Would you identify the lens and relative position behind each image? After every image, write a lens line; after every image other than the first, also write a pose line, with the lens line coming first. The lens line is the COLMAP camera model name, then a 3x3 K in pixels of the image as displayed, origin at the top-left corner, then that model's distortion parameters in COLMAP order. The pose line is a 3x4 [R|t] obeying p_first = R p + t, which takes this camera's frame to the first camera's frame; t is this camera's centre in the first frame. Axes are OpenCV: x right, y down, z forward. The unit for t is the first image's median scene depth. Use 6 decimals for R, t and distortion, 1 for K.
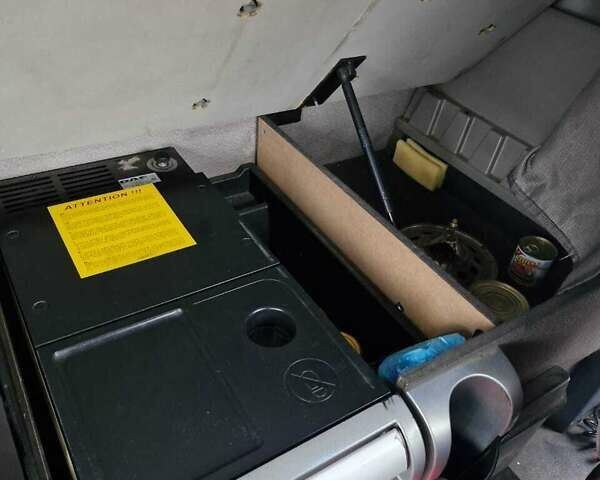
lens RADIAL K [[551.1, 0, 303.7], [0, 551.1, 240.8], [0, 0, 1]] dist [0.130490, -0.184862]
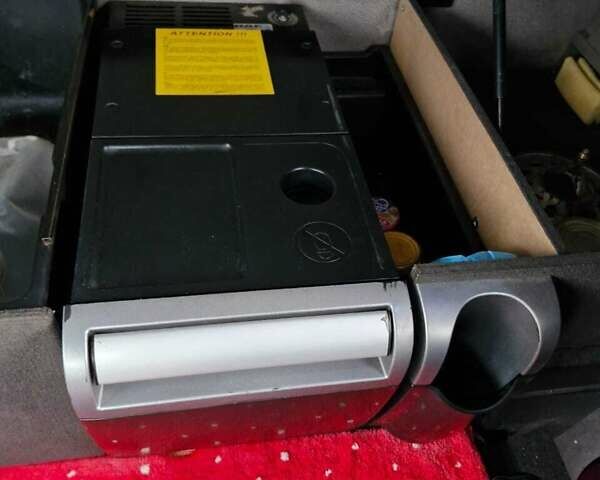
lens RADIAL K [[551.1, 0, 303.7], [0, 551.1, 240.8], [0, 0, 1]] dist [0.130490, -0.184862]
pose [[0.921587, 0.285769, -0.262703, 0.179457], [-0.249350, 0.954500, 0.163564, 0.077343], [0.297492, -0.085234, 0.950912, 0.063991]]
